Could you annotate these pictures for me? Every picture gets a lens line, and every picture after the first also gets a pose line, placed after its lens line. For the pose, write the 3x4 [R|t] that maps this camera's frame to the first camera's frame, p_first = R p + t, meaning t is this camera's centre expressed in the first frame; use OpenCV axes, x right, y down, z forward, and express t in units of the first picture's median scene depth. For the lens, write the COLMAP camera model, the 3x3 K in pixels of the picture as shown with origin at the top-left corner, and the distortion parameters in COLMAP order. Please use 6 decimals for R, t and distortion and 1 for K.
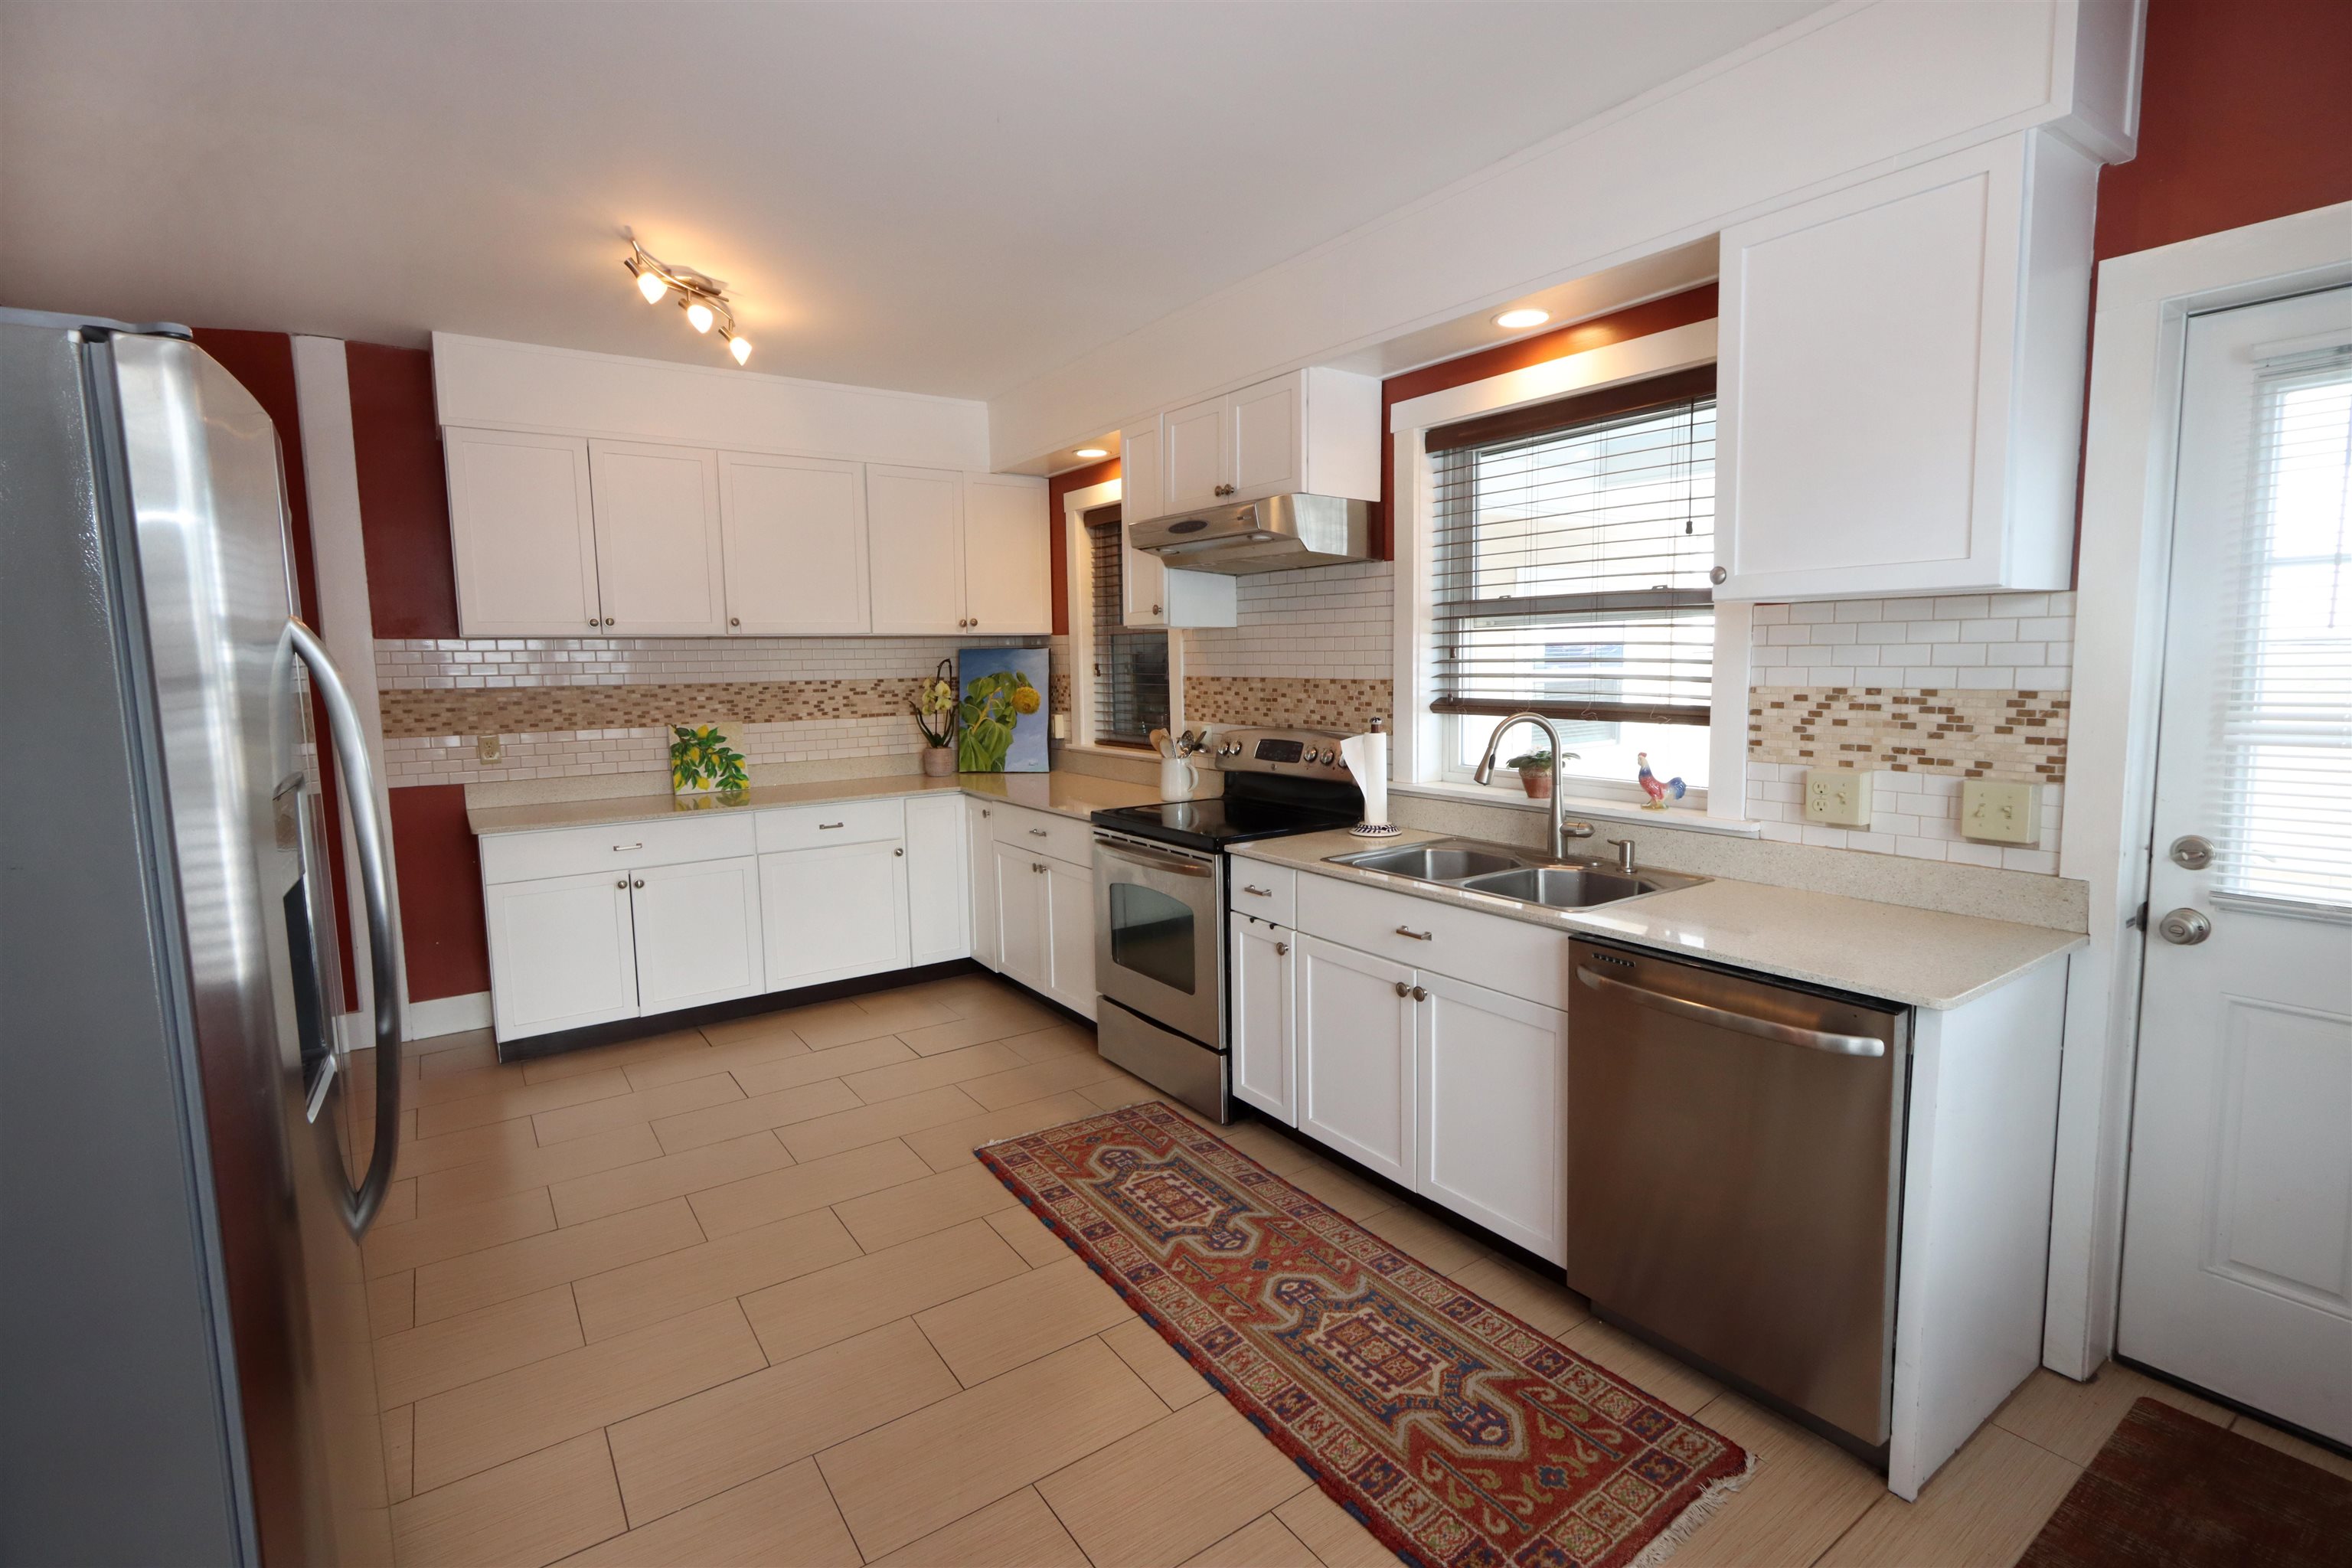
lens RADIAL K [[1094.1, 0, 1215.4], [0, 1094.1, 767.2], [0, 0, 1]] dist [0.002199, -0.002910]
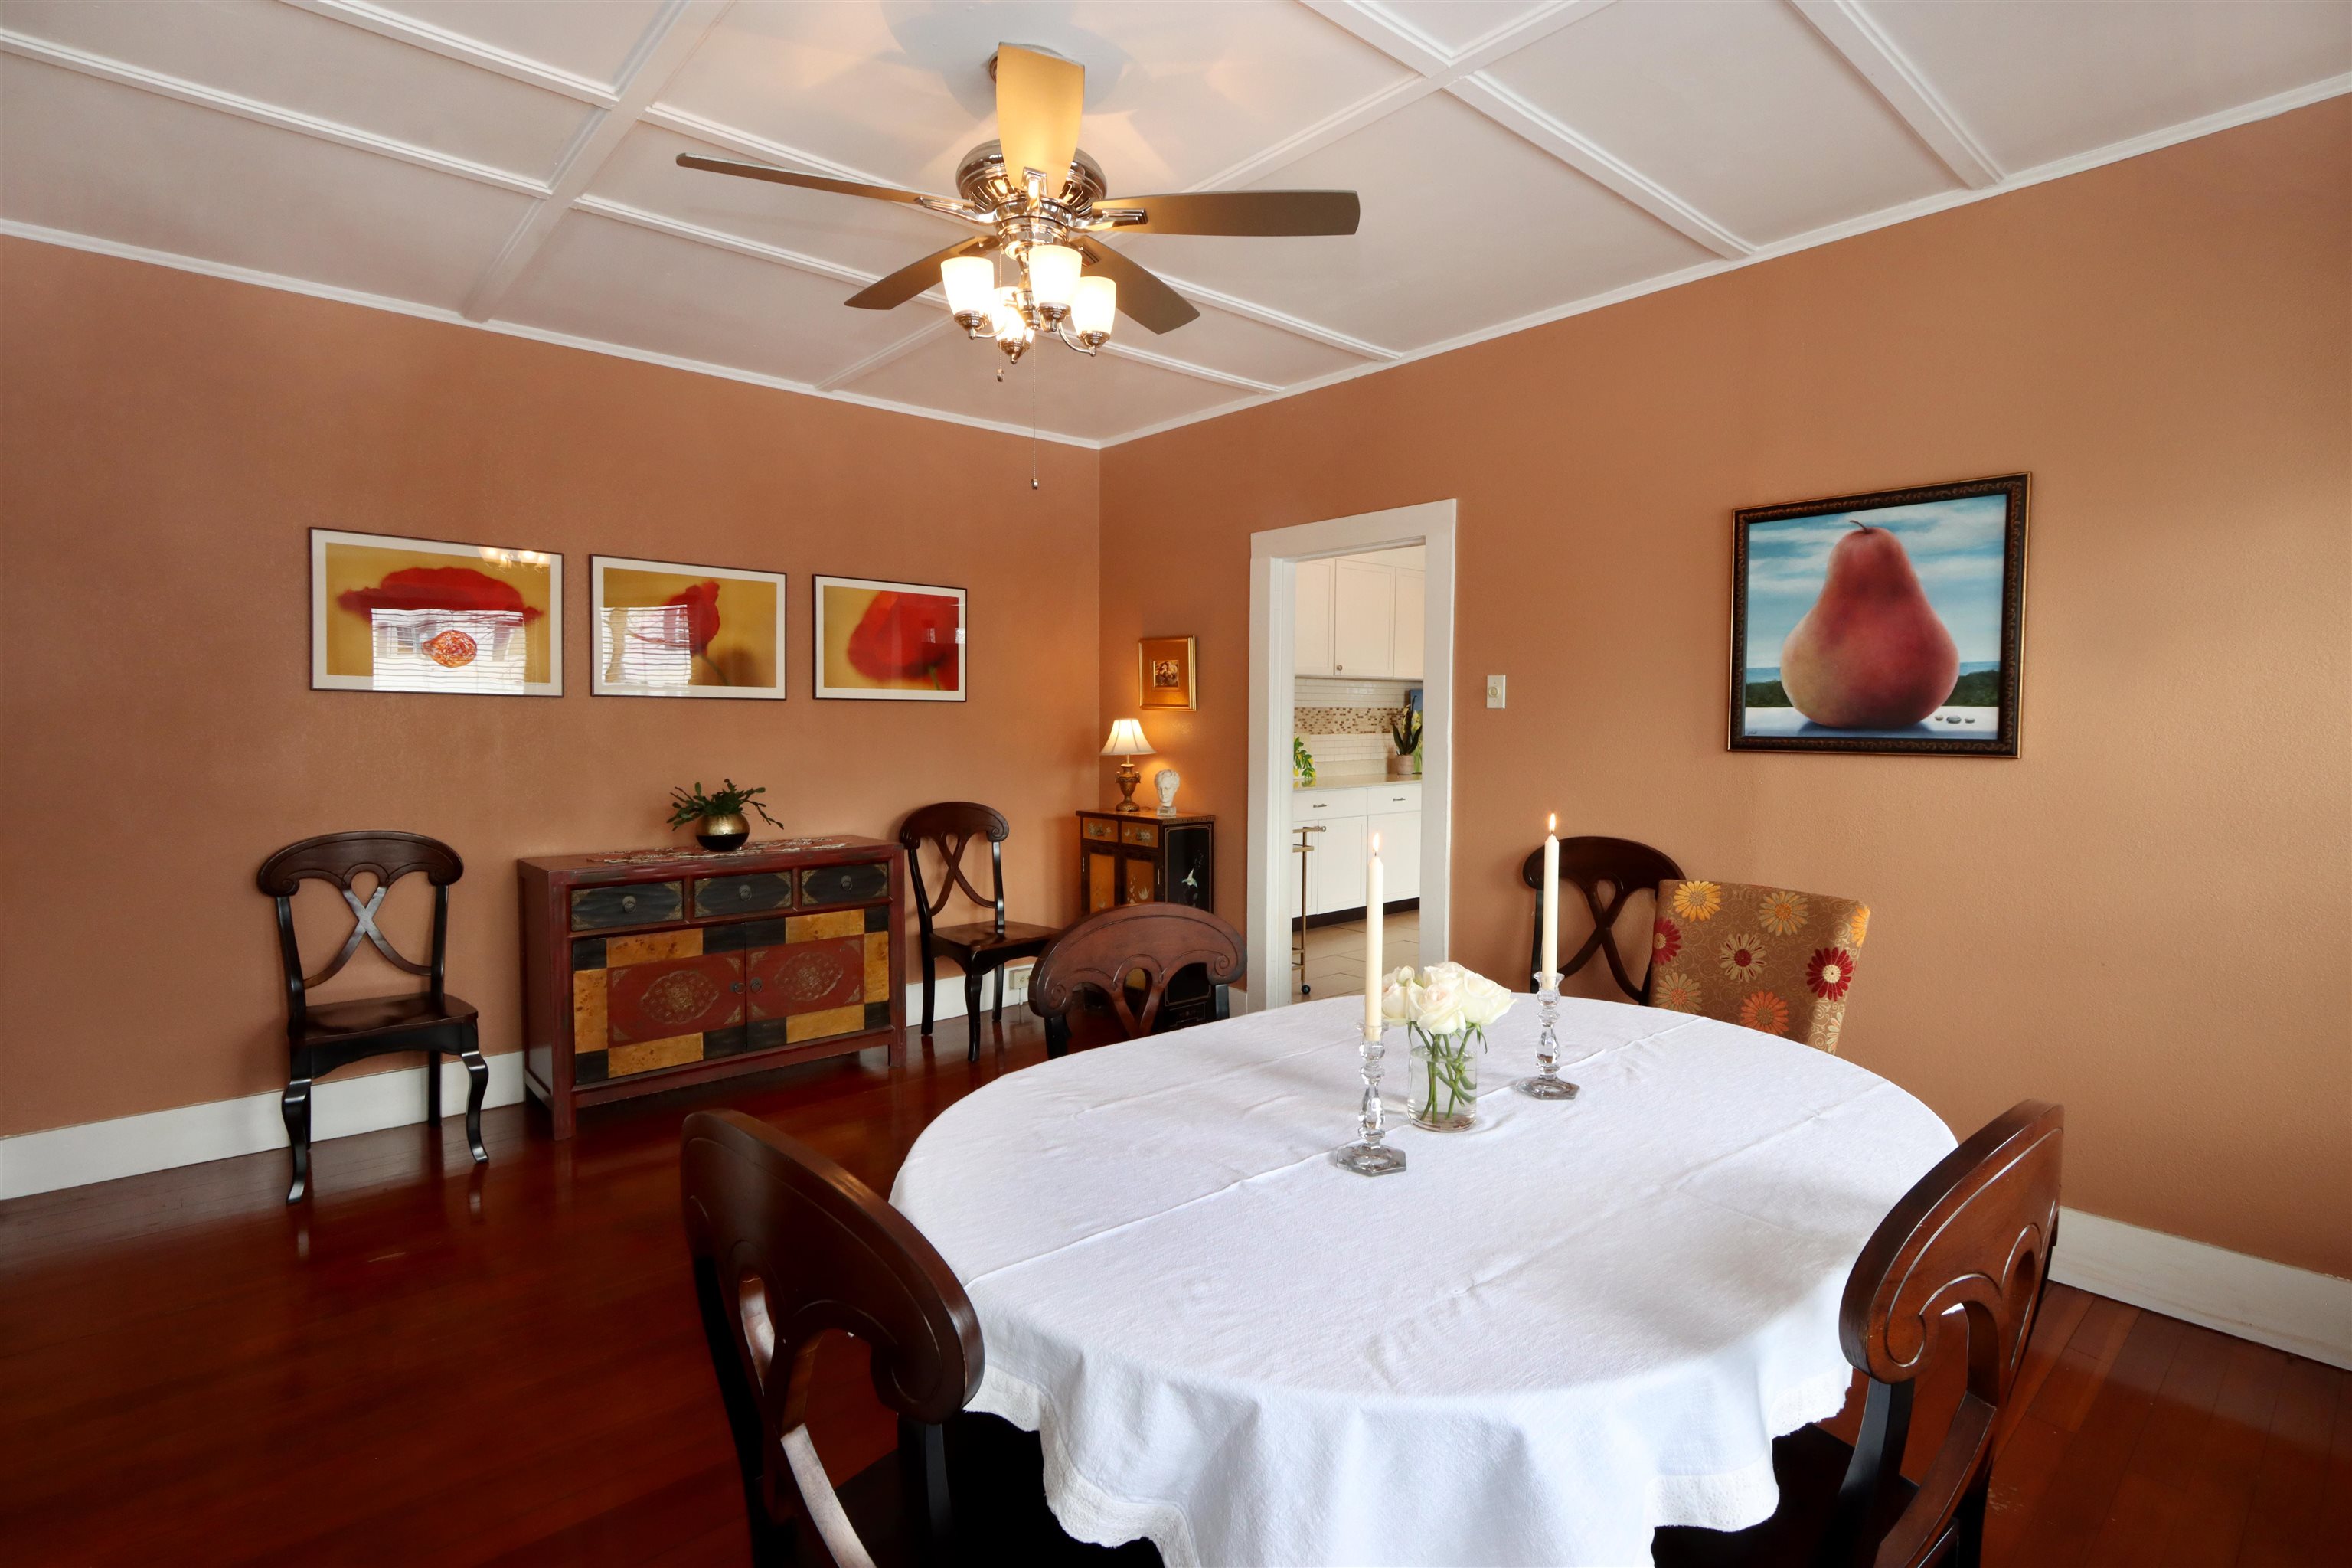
lens RADIAL K [[1101.1, 0, 1216.4], [0, 1101.1, 763.8], [0, 0, 1]] dist [-0.004364, -0.002275]
pose [[0.994369, 0.014434, 0.104985, -0.774708], [-0.007771, 0.997945, -0.063603, 0.106064], [-0.105687, 0.062429, 0.992438, -0.533756]]
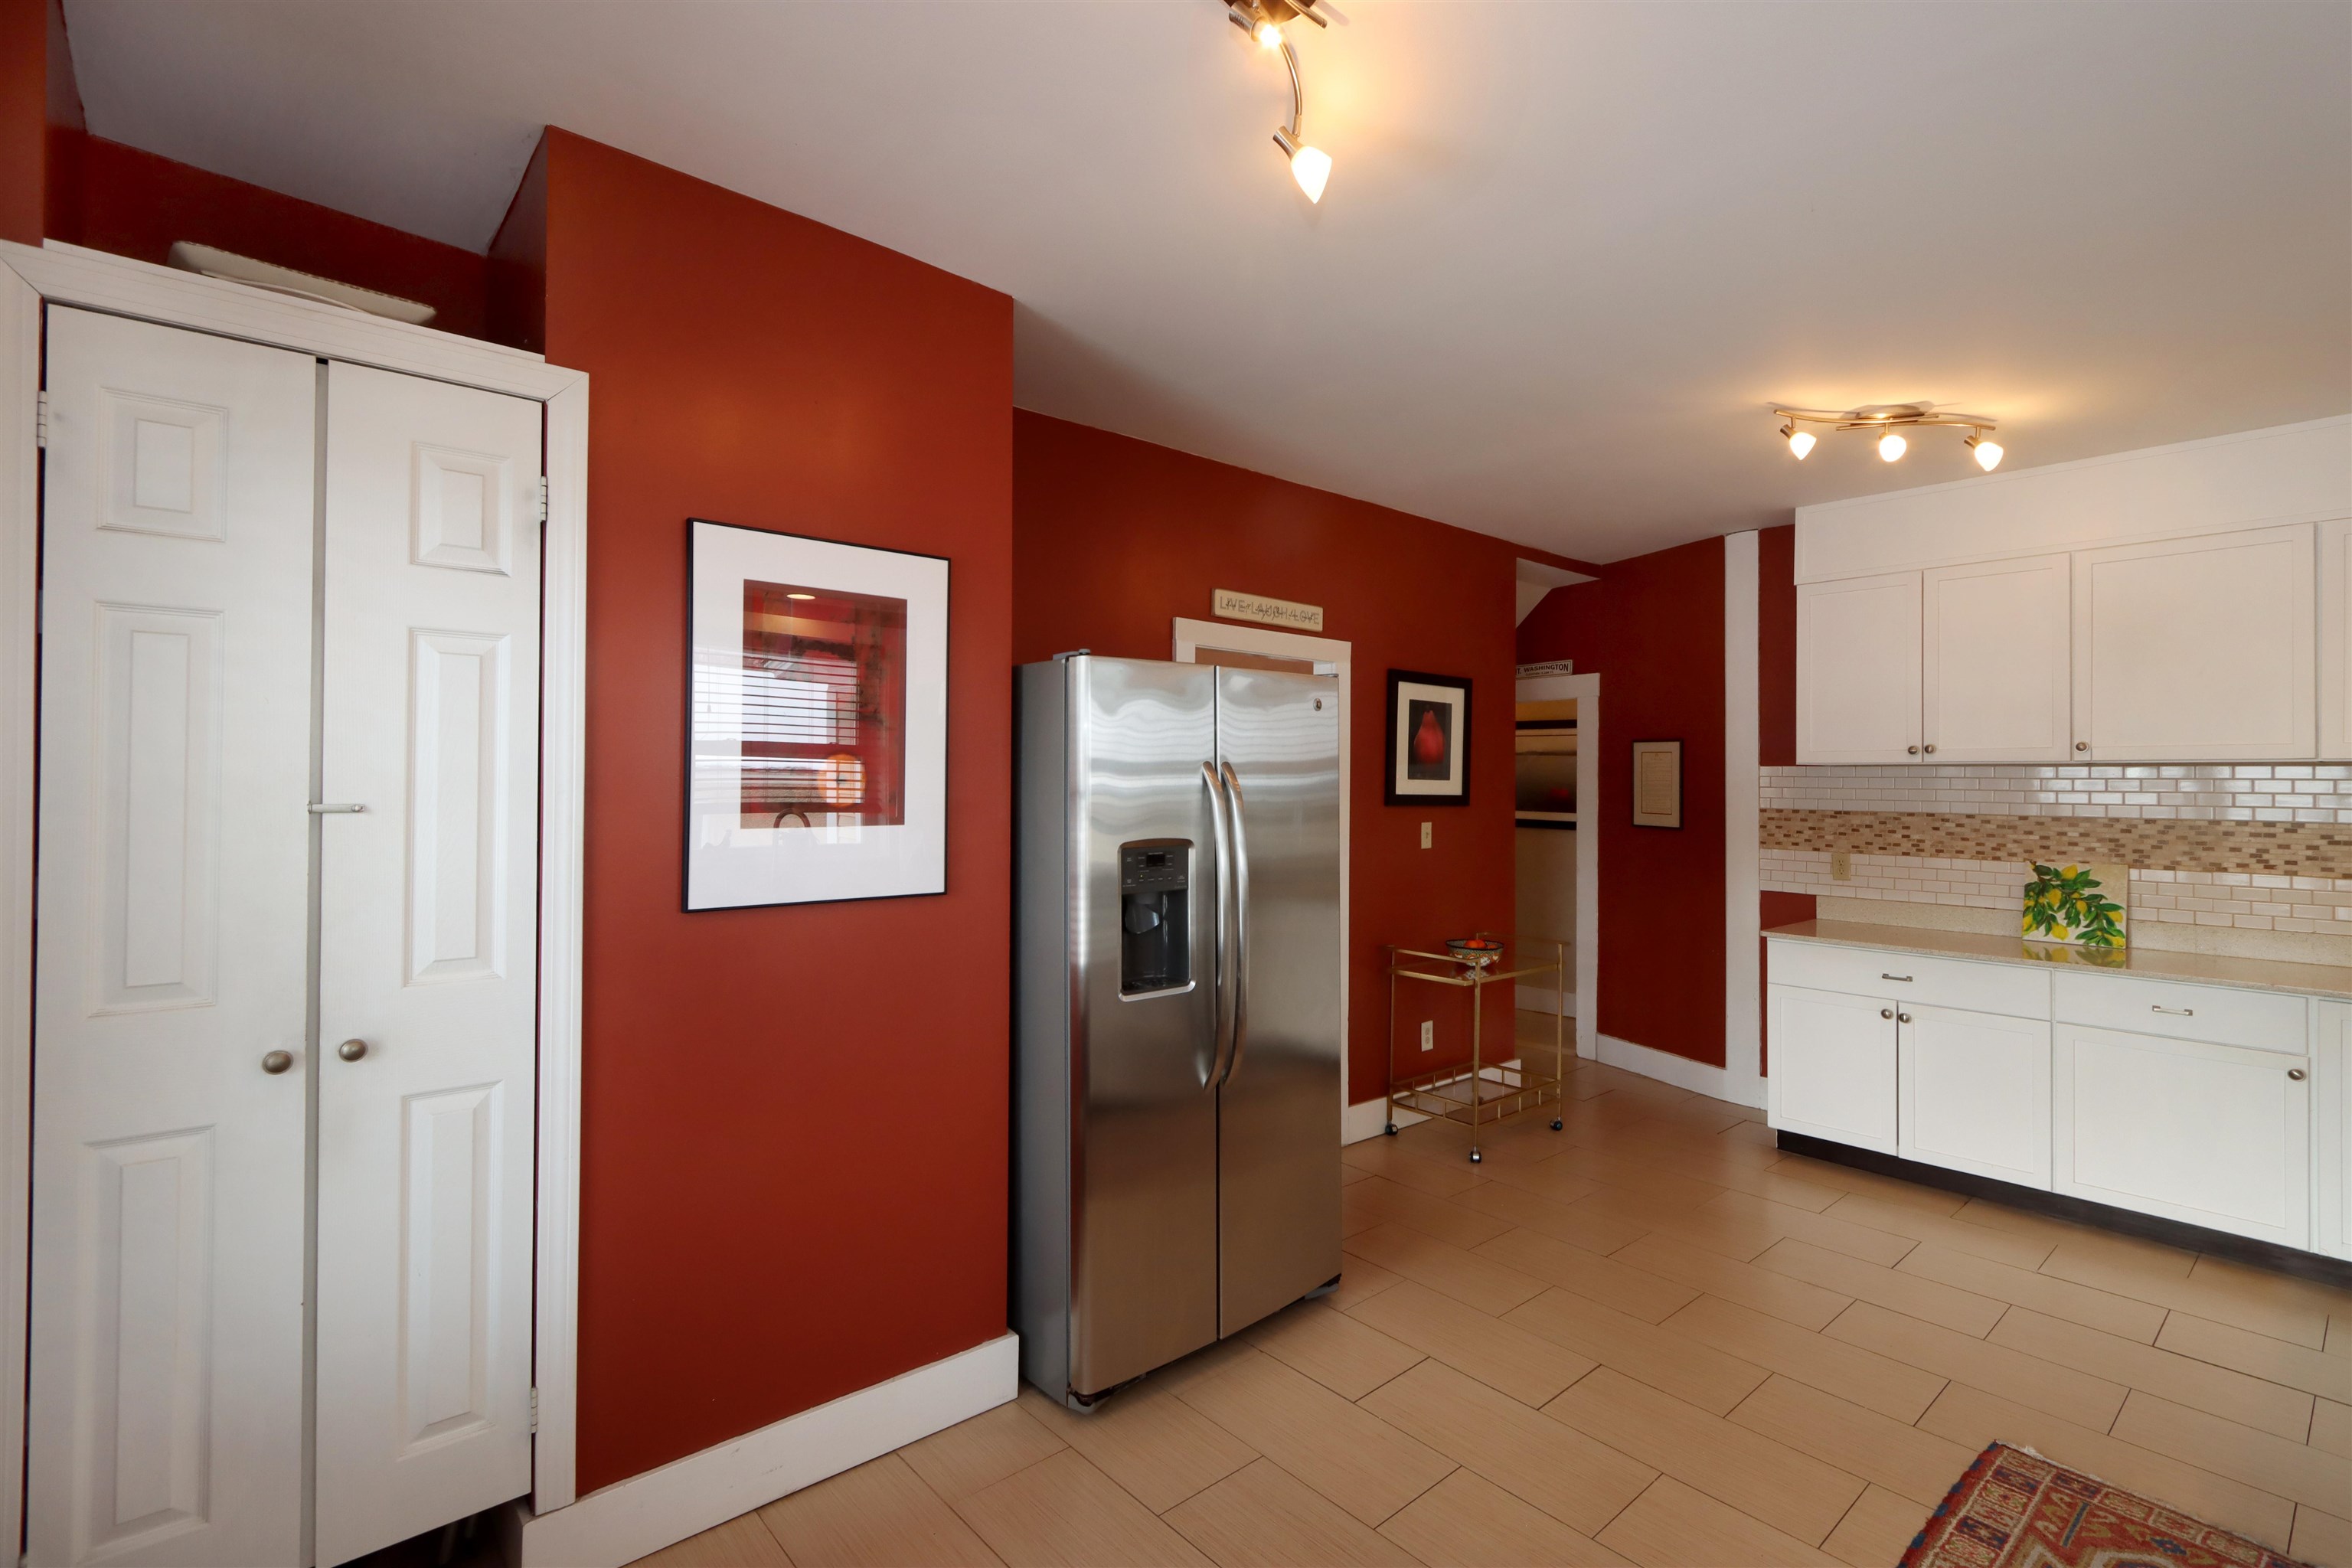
lens RADIAL K [[1094.1, 0, 1187.8], [0, 1094.1, 767.5], [0, 0, 1]] dist [0.002199, -0.002910]
pose [[0.091798, 0.000520, -0.995778, 0.329233], [-0.114071, 0.993422, -0.009997, -0.027115], [0.989222, 0.114507, 0.091254, 0.227773]]
